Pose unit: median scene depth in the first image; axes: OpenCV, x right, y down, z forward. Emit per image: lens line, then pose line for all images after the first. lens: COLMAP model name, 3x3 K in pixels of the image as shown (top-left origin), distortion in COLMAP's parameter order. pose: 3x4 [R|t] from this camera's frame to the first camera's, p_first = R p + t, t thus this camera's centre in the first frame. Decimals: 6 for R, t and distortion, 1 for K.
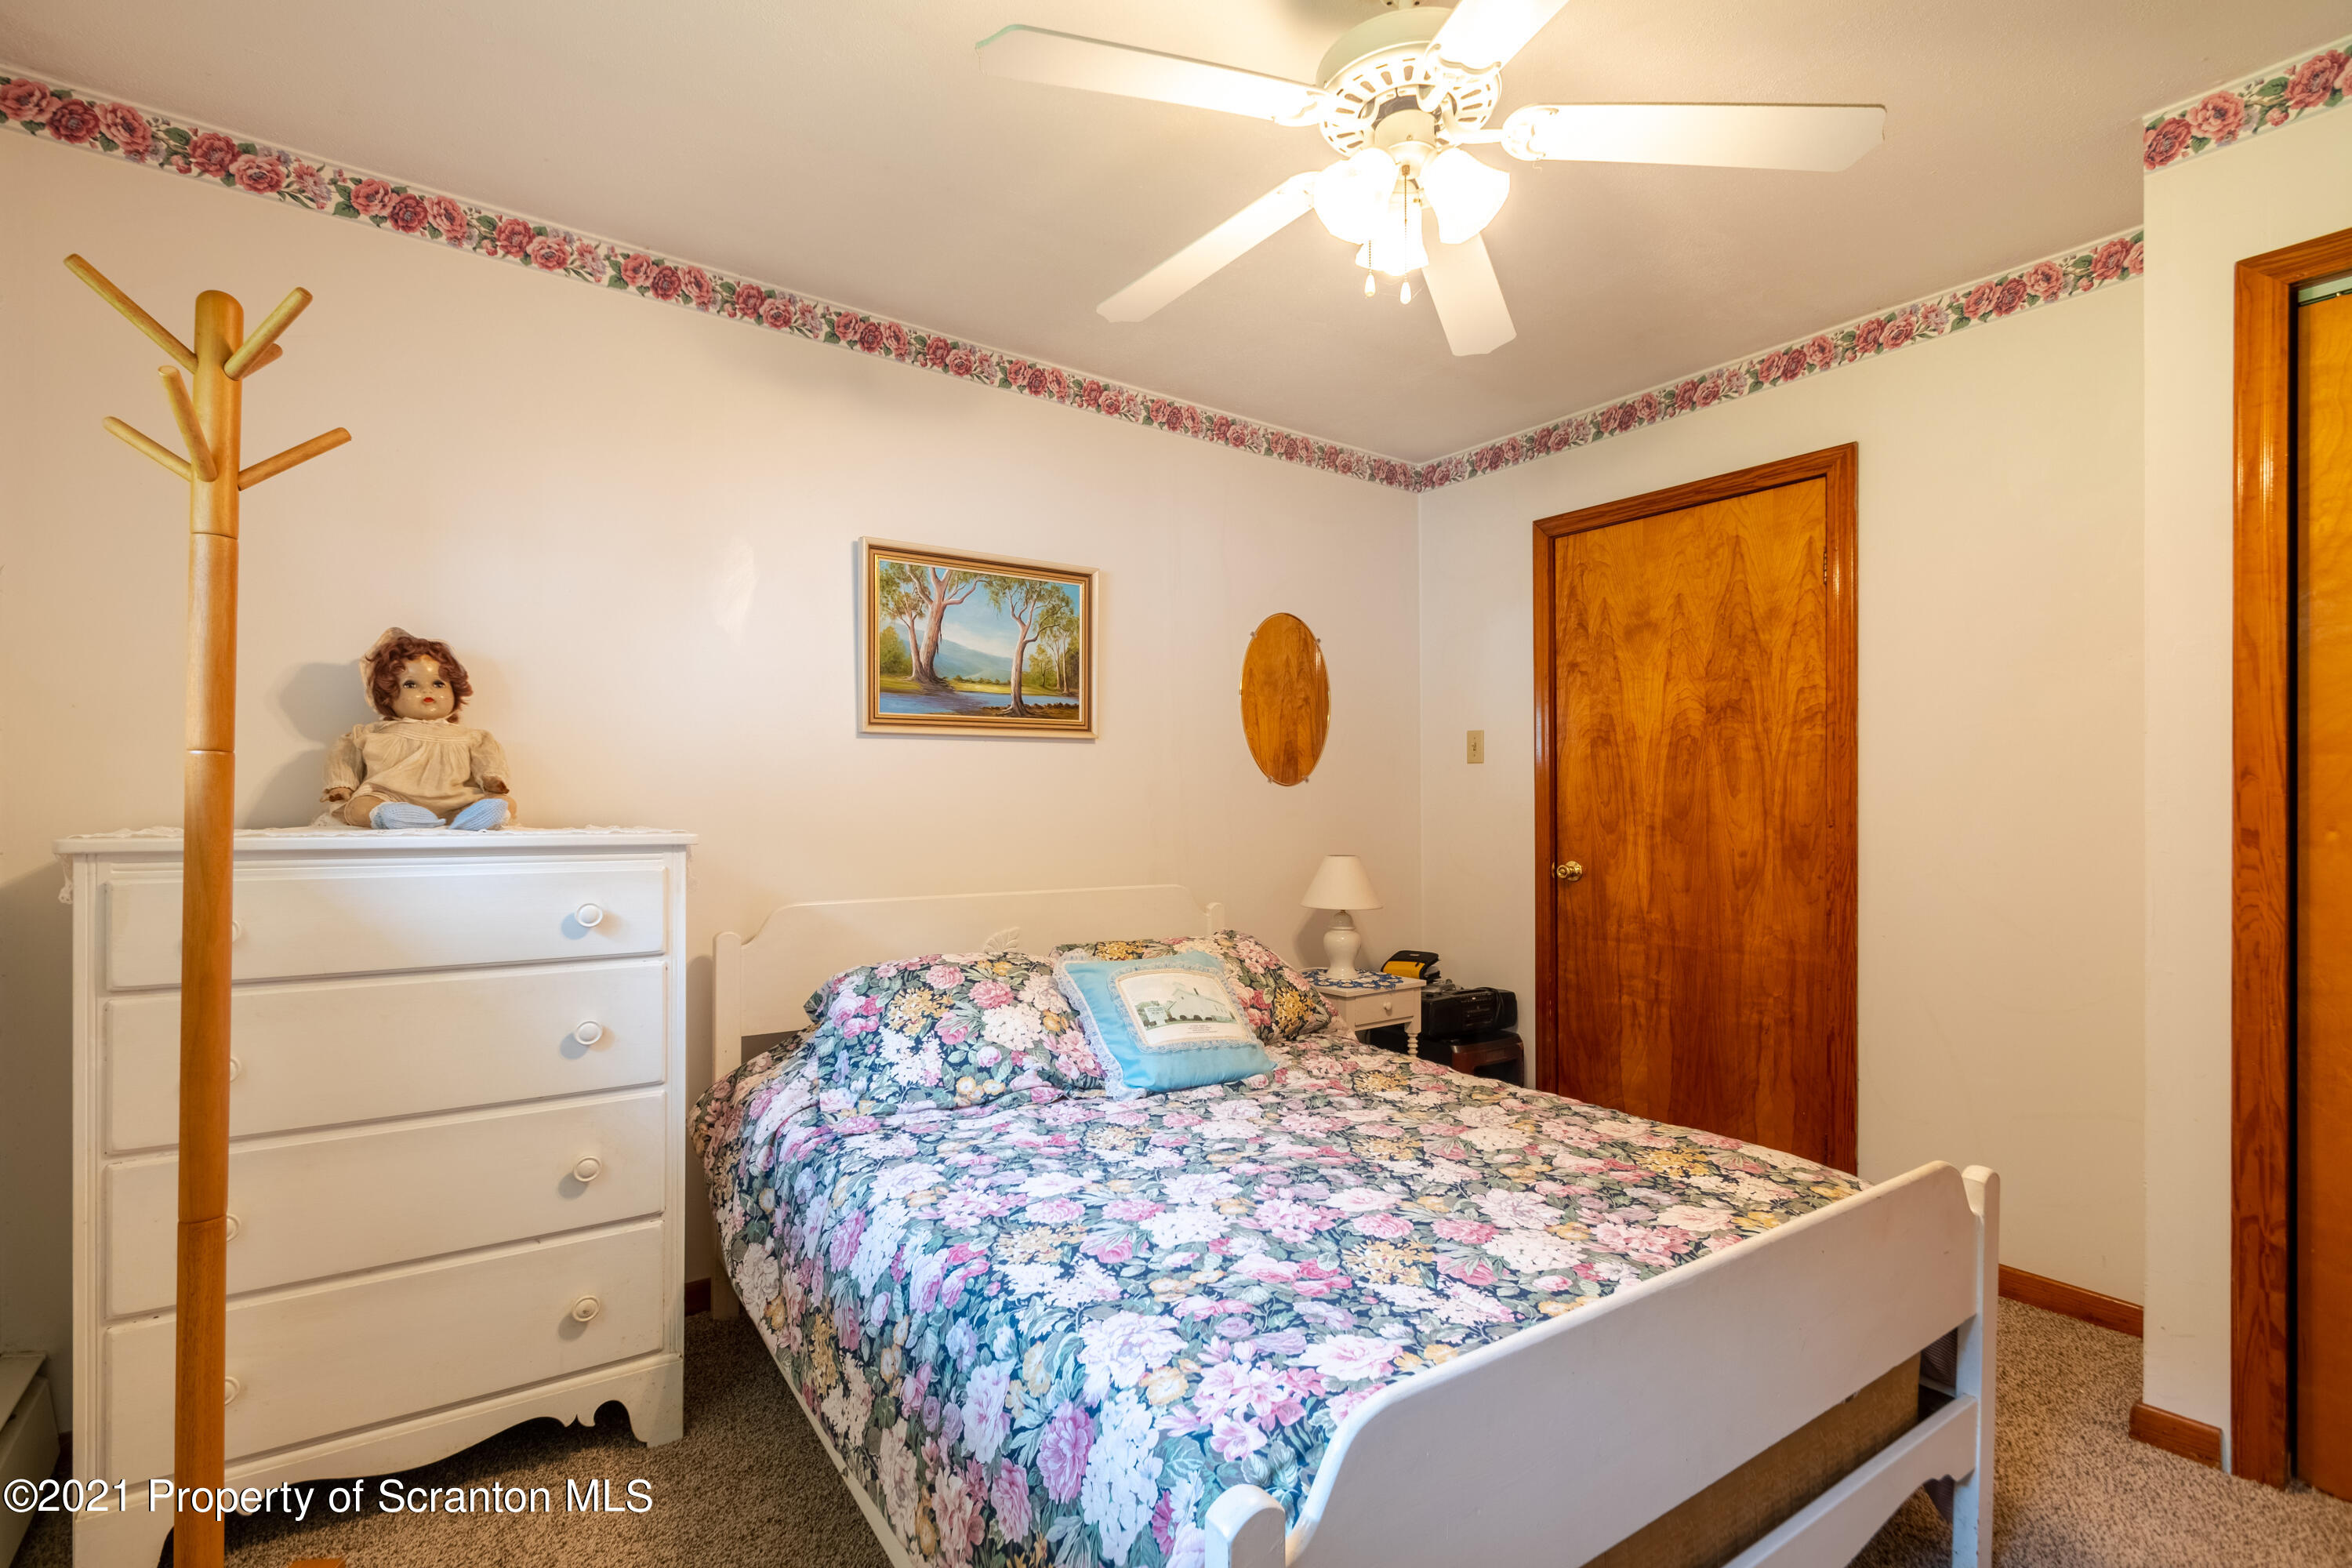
lens RADIAL K [[1072.6, 0, 1160.7], [0, 1072.6, 812.1], [0, 0, 1]] dist [0.002510, 0.000133]
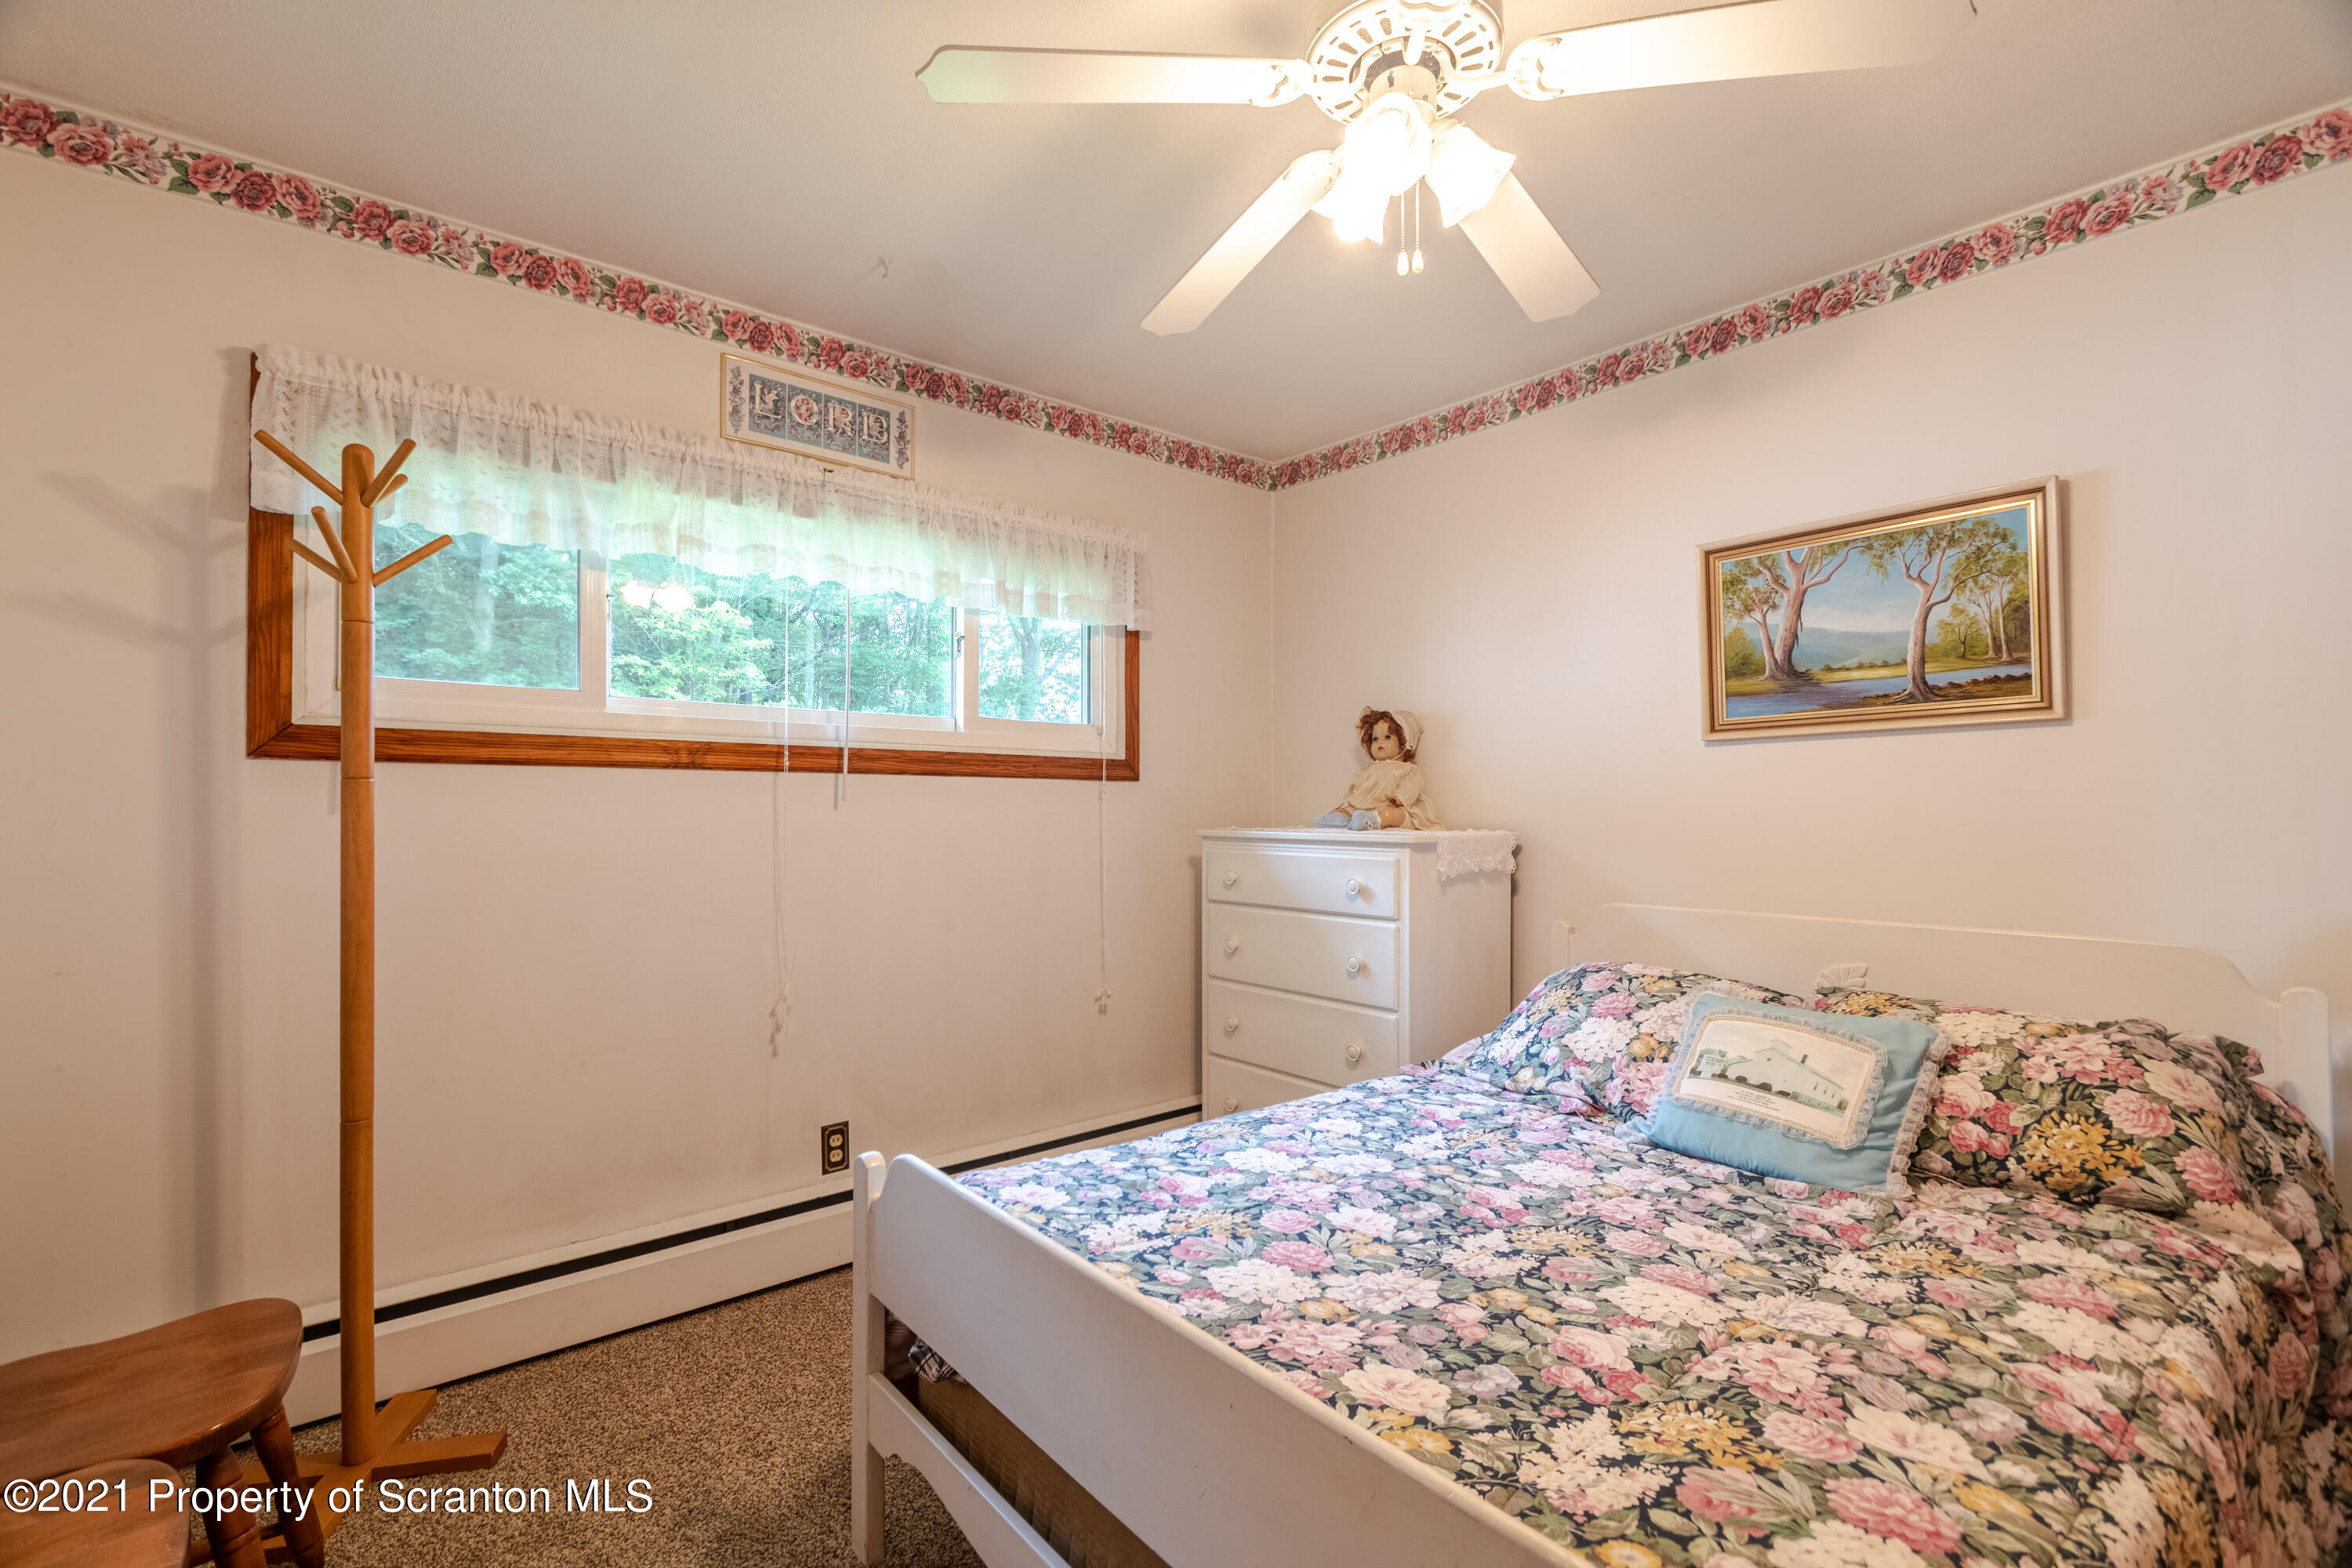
lens RADIAL K [[1038.4, 0, 1168.3], [0, 1038.4, 808.8], [0, 0, 1]] dist [0.002002, 0.000230]
pose [[0.088102, -0.002893, -0.996107, 0.595046], [-0.004919, 0.999982, -0.003339, -0.005395], [0.996099, 0.005194, 0.088087, 0.392312]]
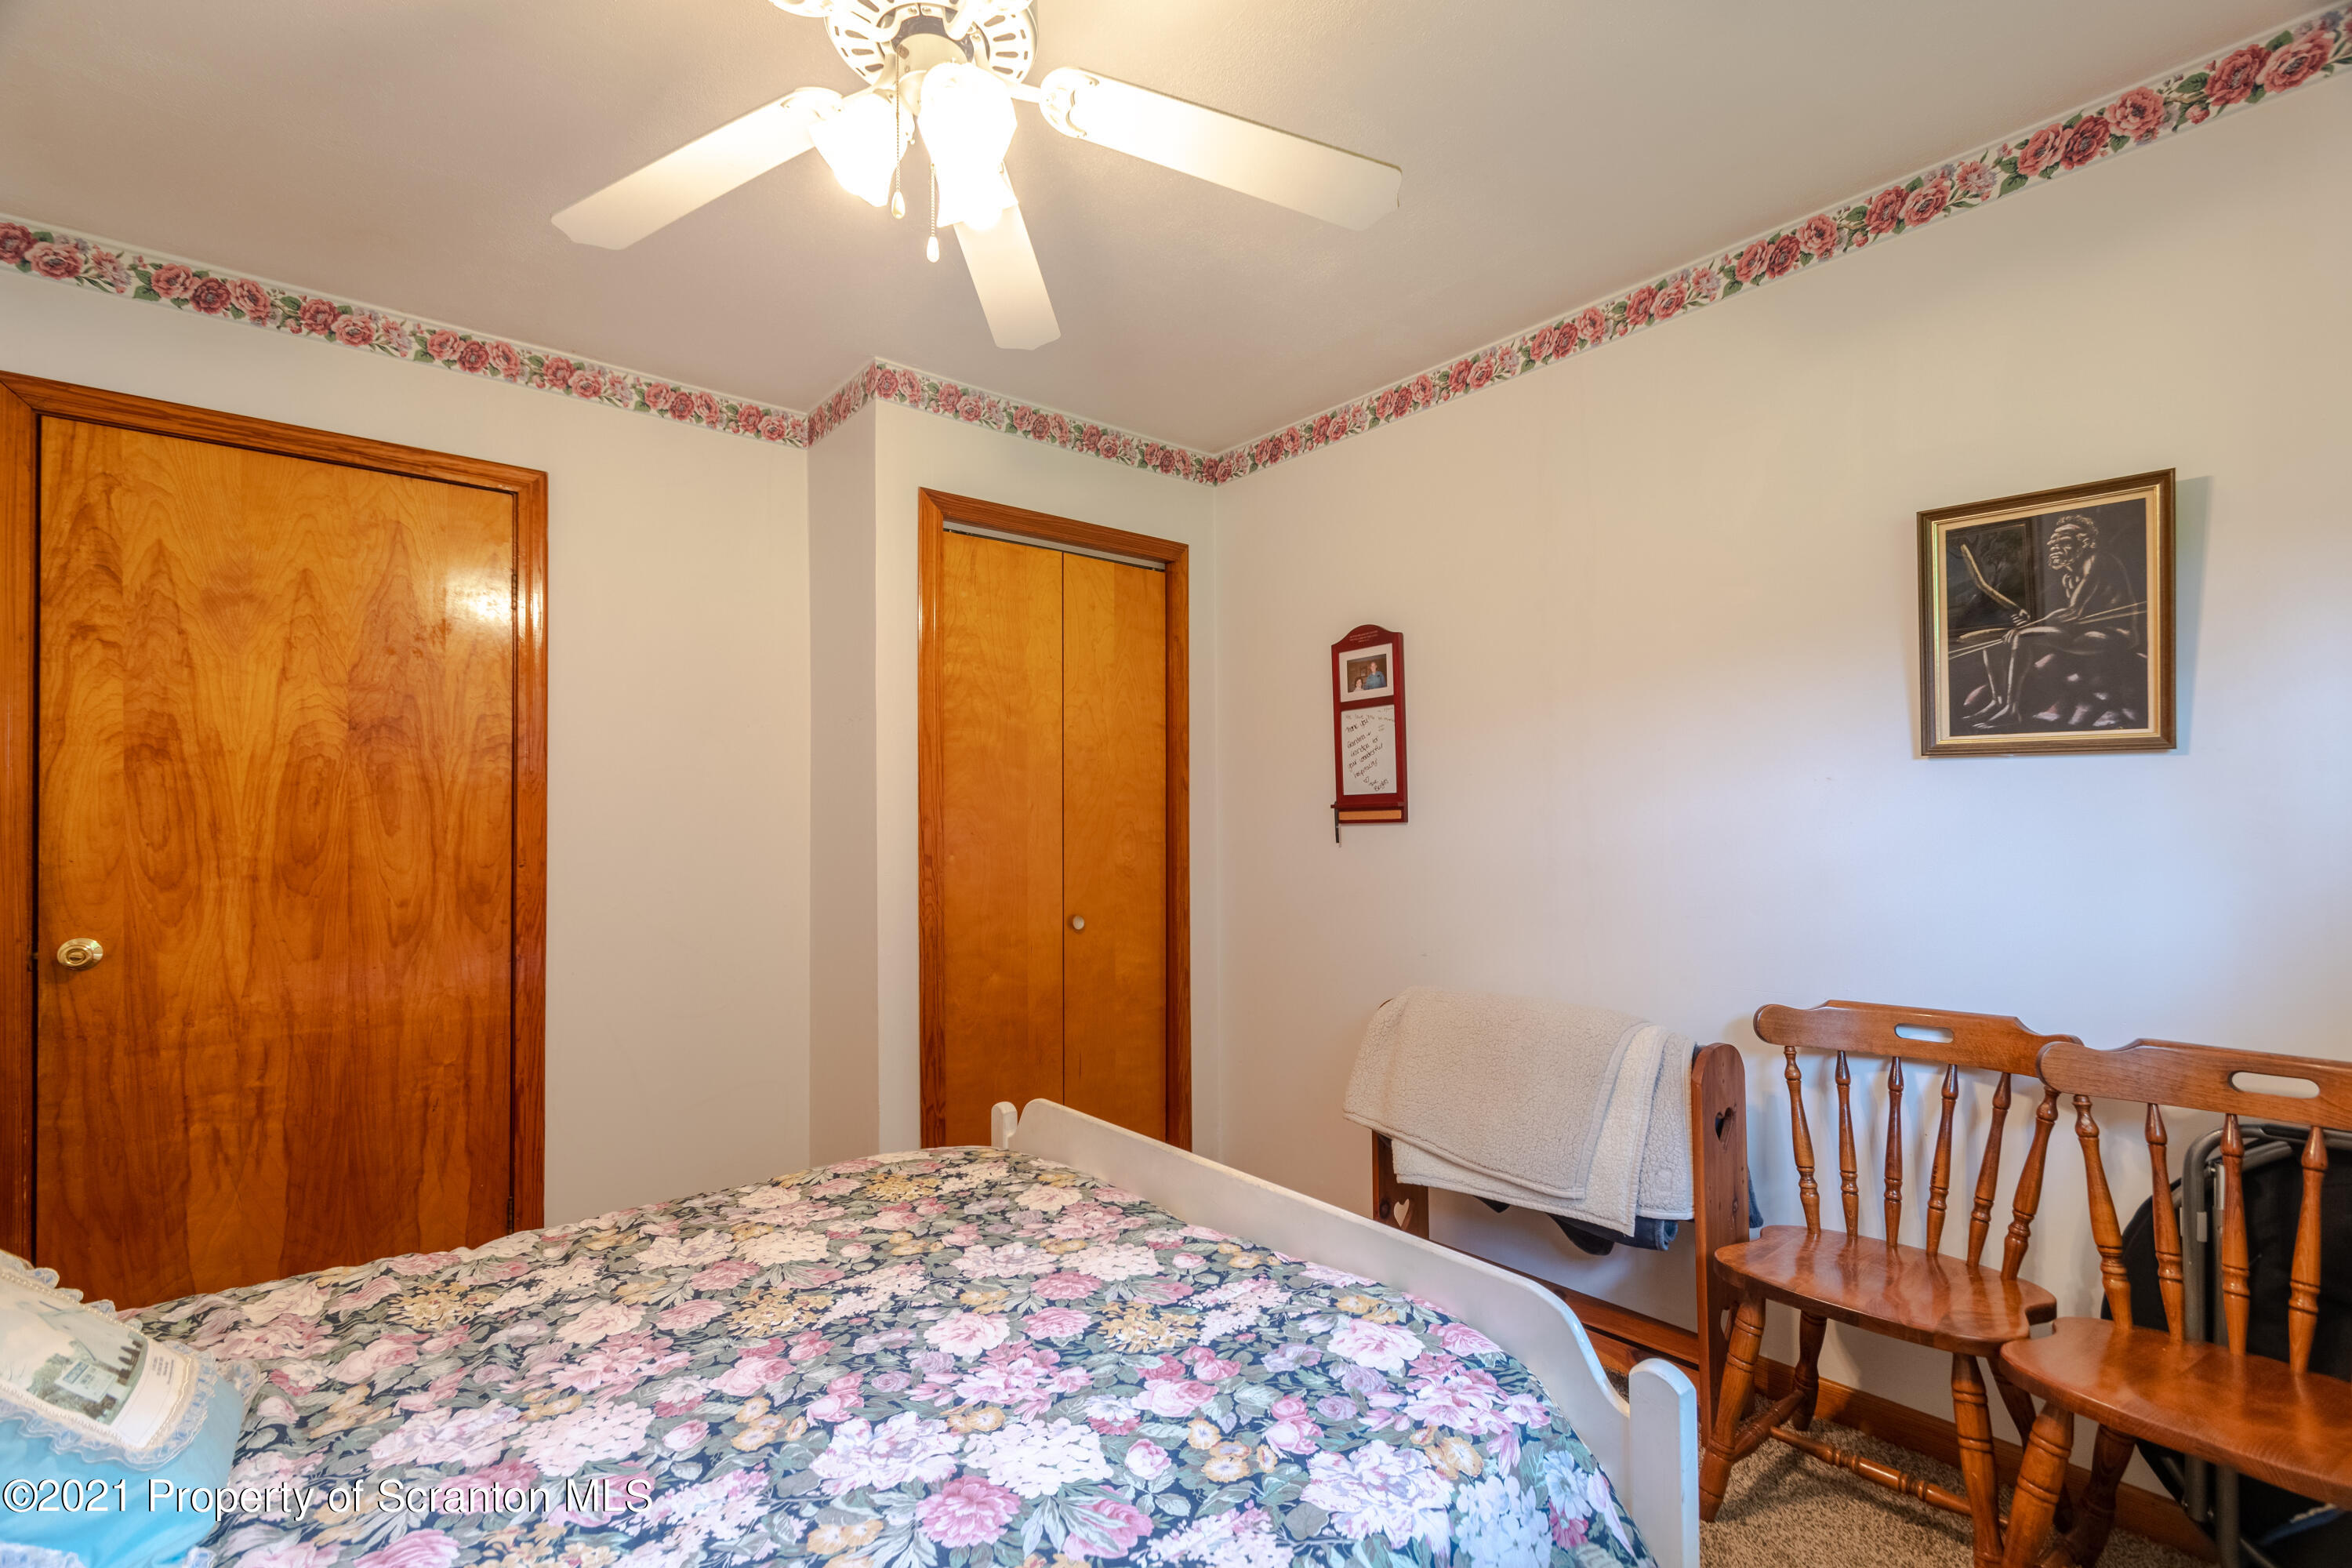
lens RADIAL K [[1072.6, 0, 1160.7], [0, 1072.6, 812.1], [0, 0, 1]] dist [0.002510, 0.000133]
pose [[-0.078102, 0.016281, 0.996812, -0.341909], [0.014548, 0.999779, -0.015190, -0.010803], [-0.996839, 0.013316, -0.078322, 0.483849]]
